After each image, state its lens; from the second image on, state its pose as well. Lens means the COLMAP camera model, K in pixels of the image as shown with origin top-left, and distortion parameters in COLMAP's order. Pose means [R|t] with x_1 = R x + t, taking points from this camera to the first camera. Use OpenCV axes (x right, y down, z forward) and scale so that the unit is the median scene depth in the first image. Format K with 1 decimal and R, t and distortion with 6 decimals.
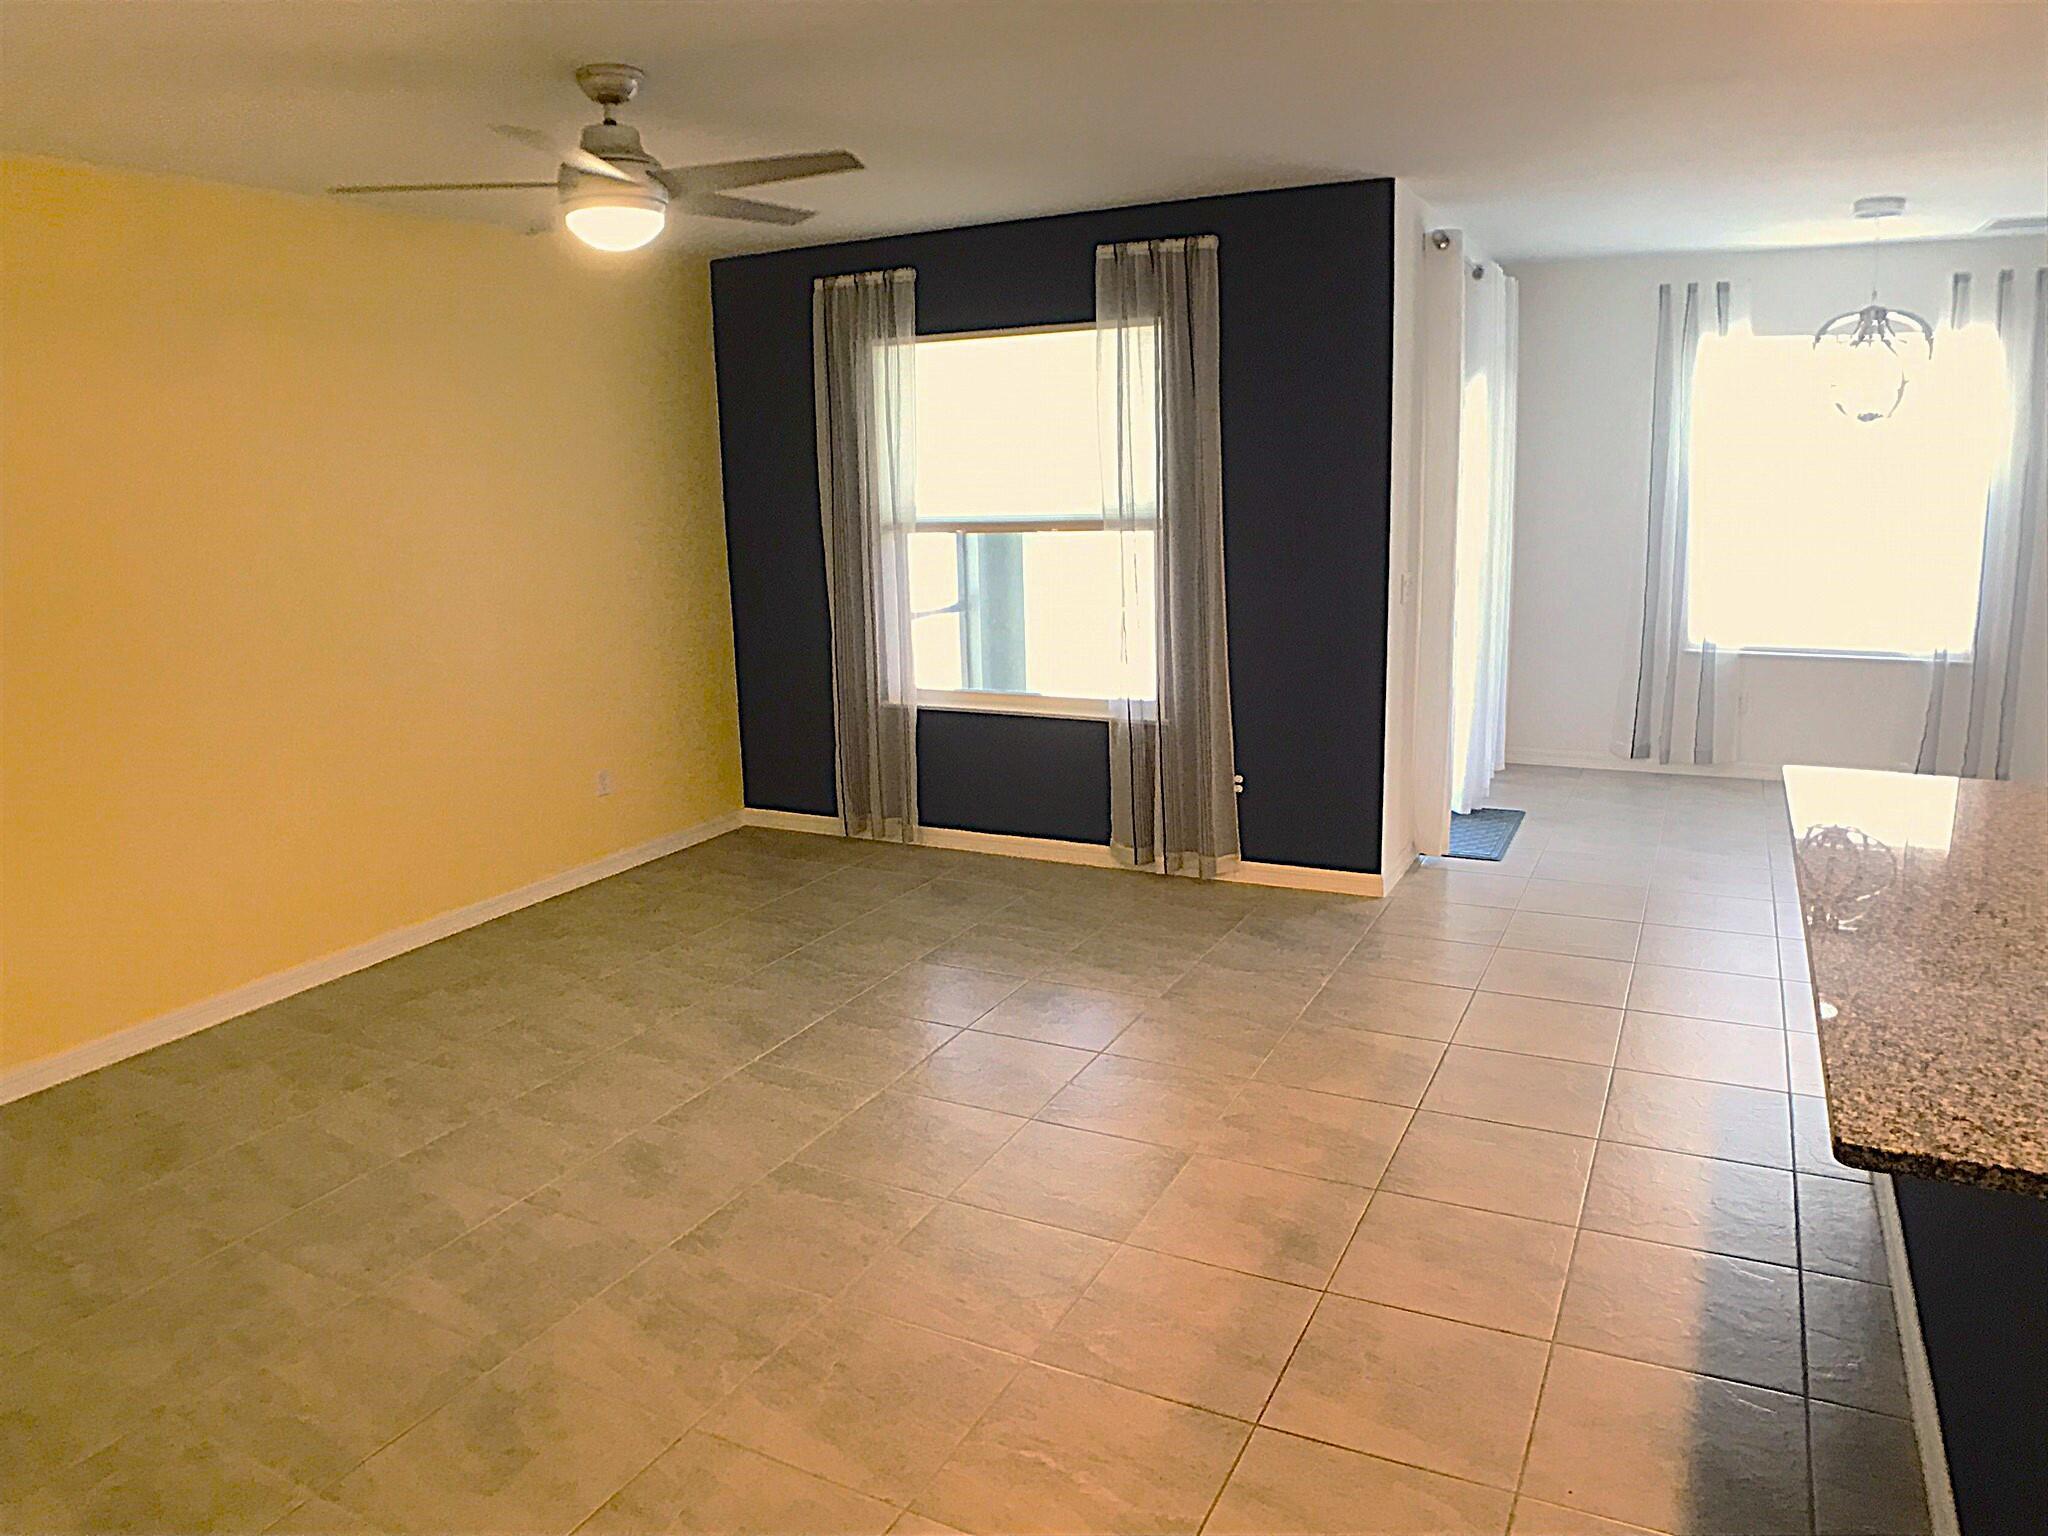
lens RADIAL K [[1369.0, 0, 1027.3], [0, 1369.0, 724.1], [0, 0, 1]] dist [-0.030038, 0.000444]
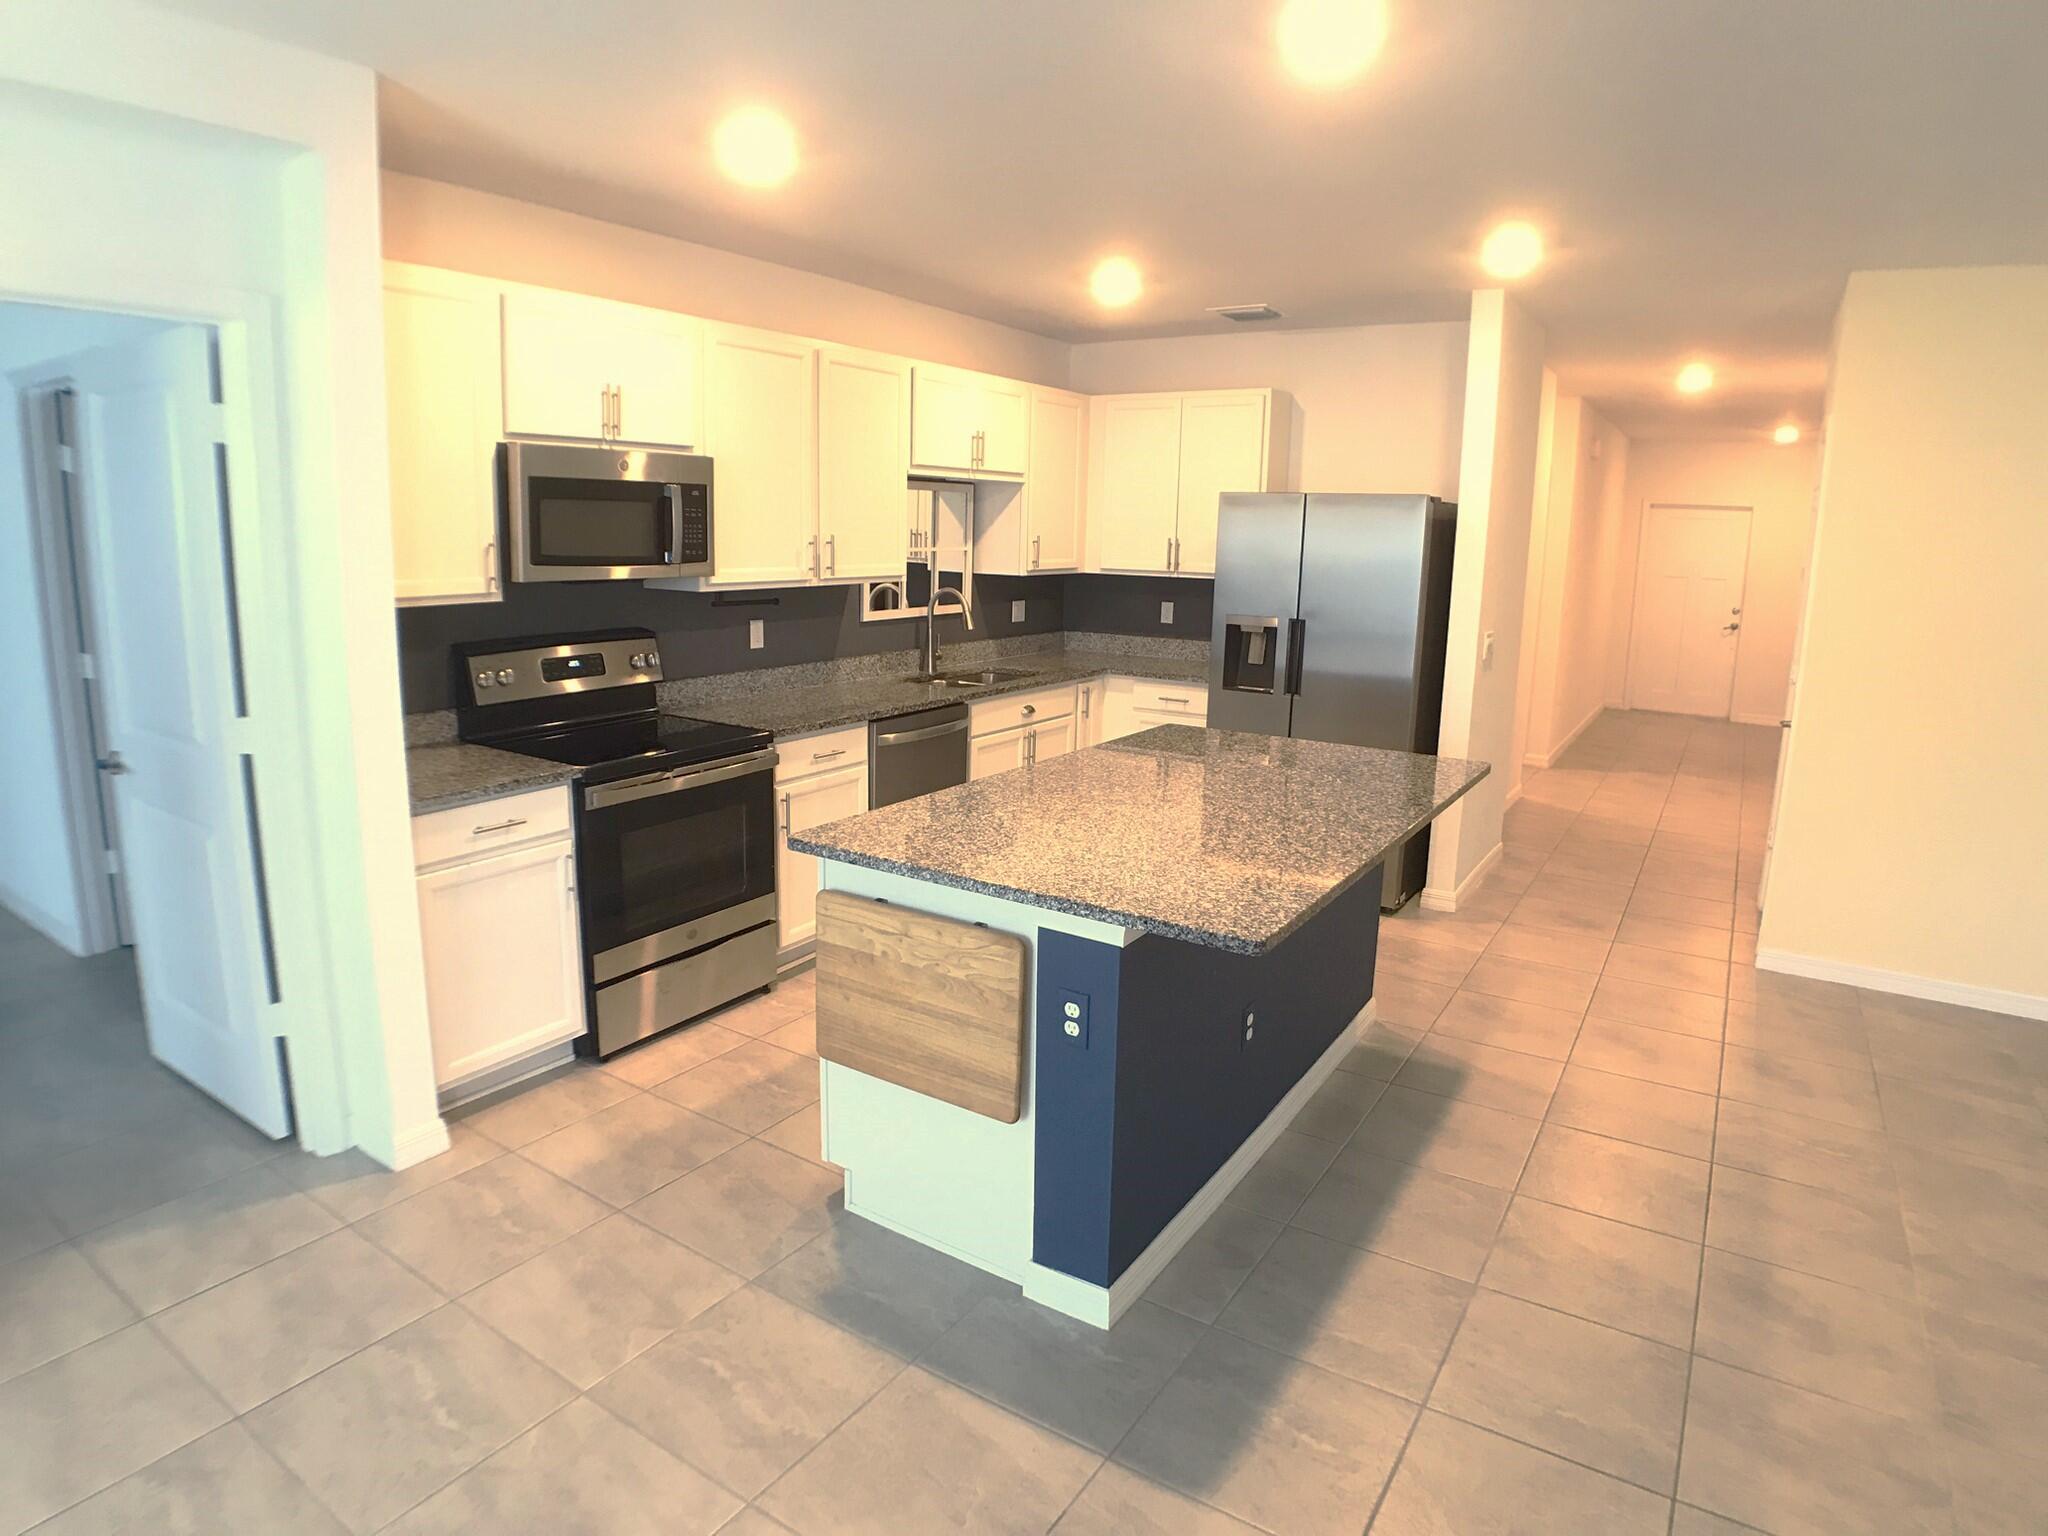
lens RADIAL K [[1163.1, 0, 1008.8], [0, 1163.1, 744.1], [0, 0, 1]] dist [-0.099636, 0.019686]
pose [[-0.994412, -0.016715, 0.104242, 0.598502], [0.022133, 0.932438, 0.360650, -0.283951], [-0.103227, 0.360942, -0.926858, 1.477976]]
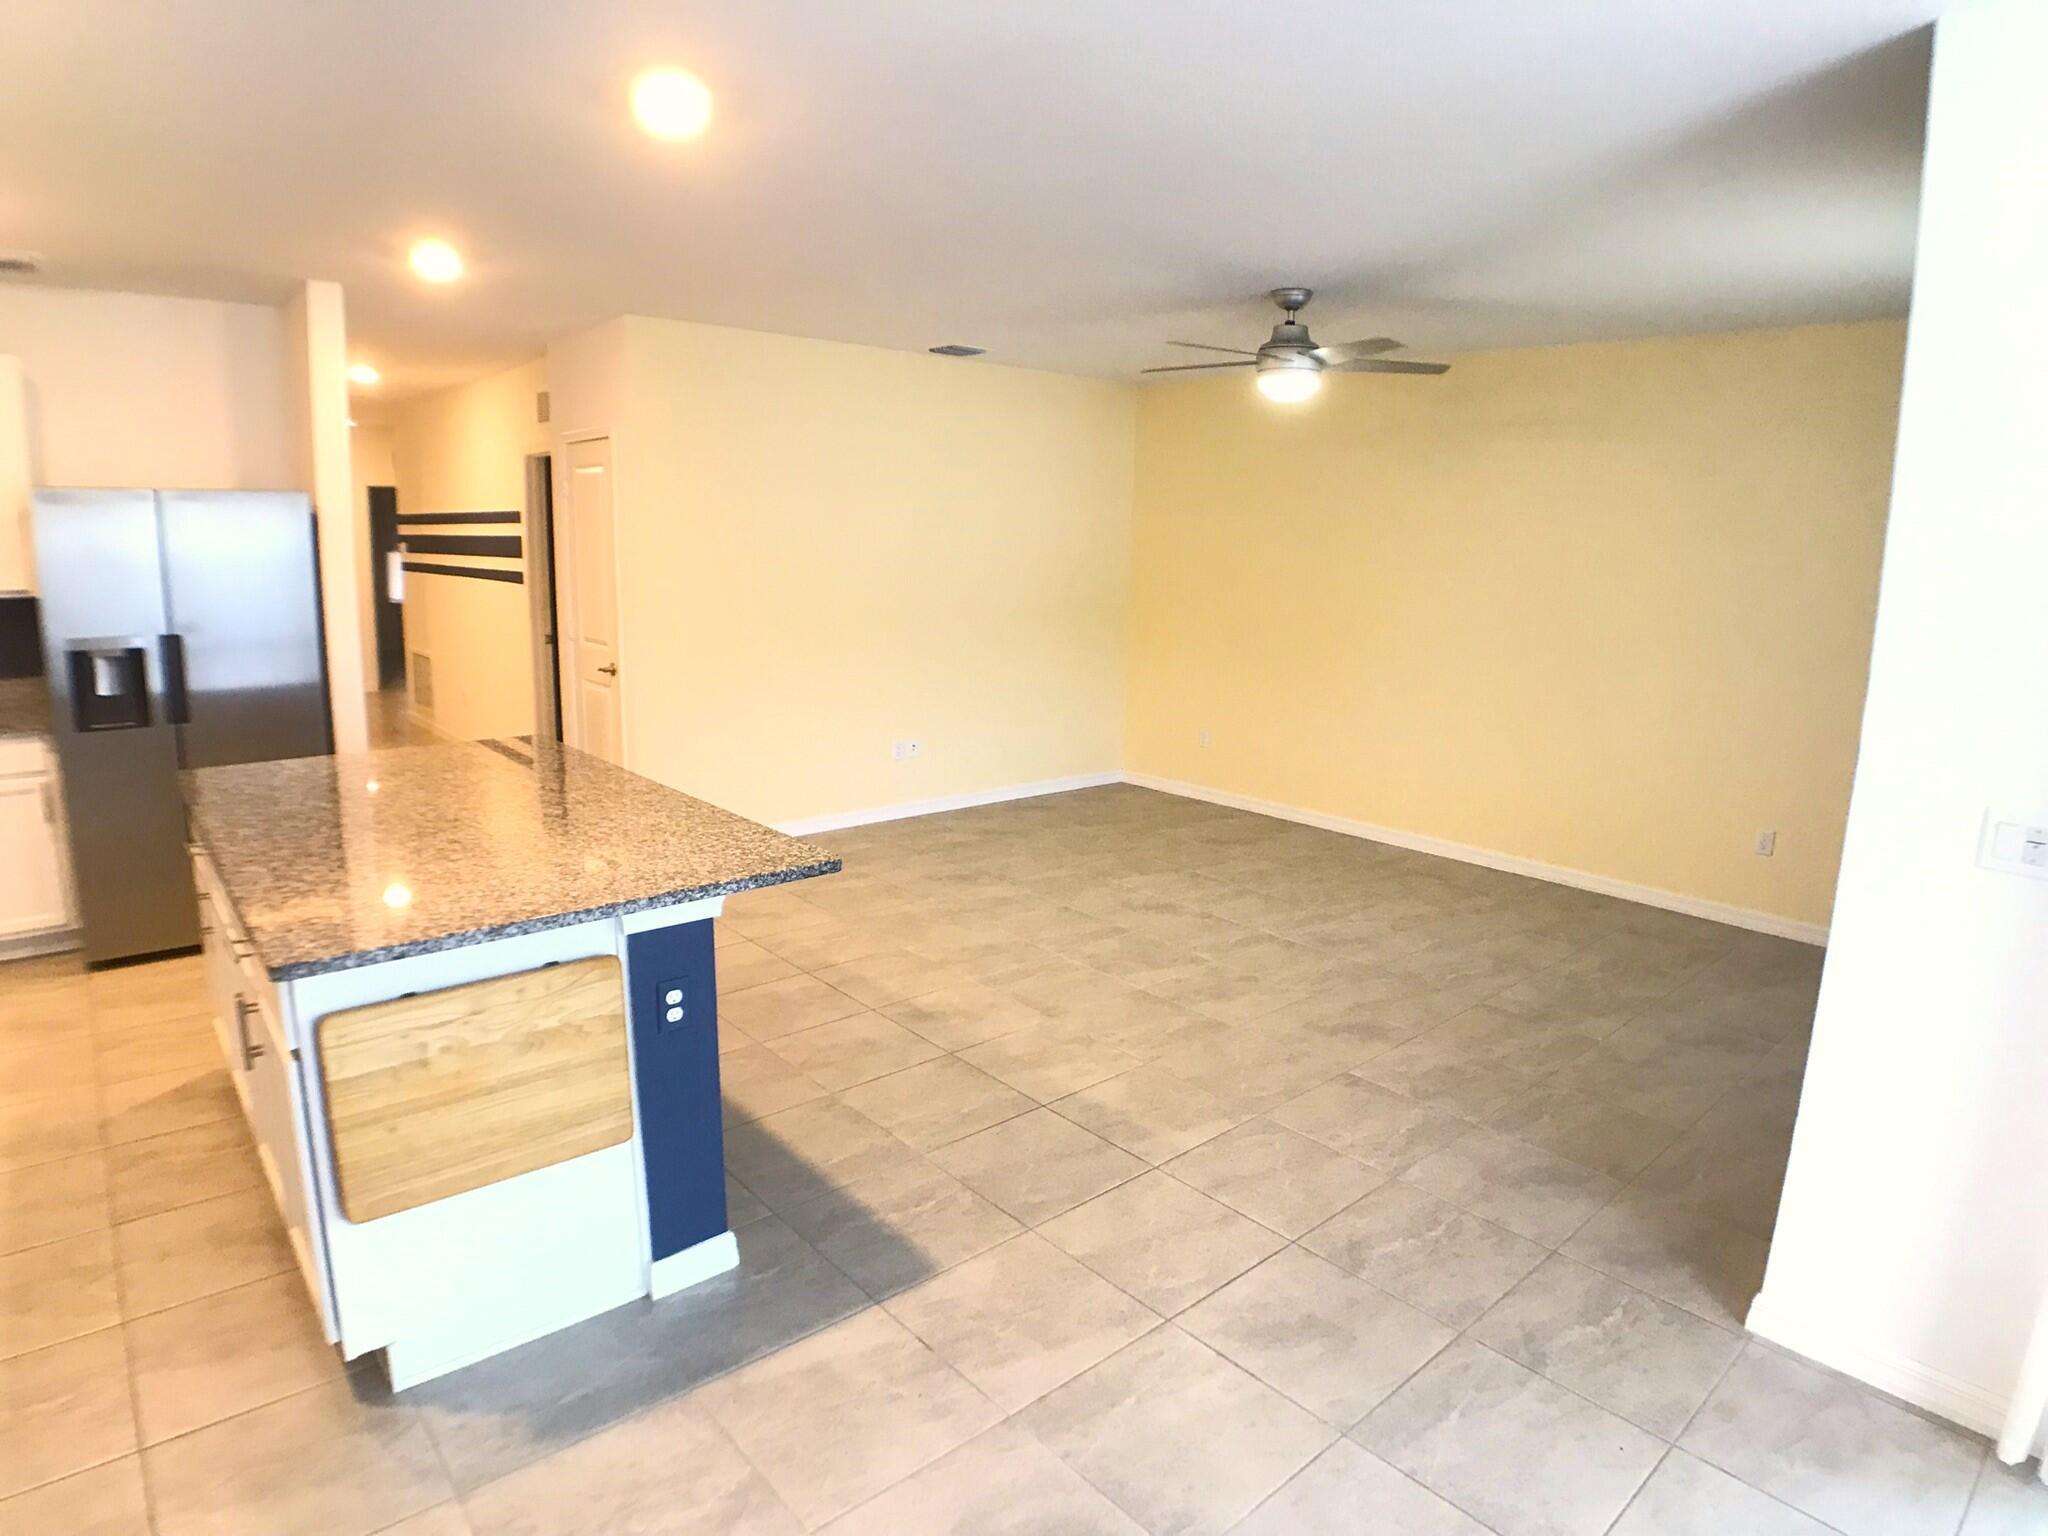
lens RADIAL K [[1163.1, 0, 1008.8], [0, 1163.1, 744.1], [0, 0, 1]] dist [-0.099636, 0.019686]
pose [[-0.378393, 0.183981, -0.907177, 1.177244], [-0.178920, 0.947028, 0.266693, -0.268144], [0.908189, 0.263227, -0.325431, 1.277199]]
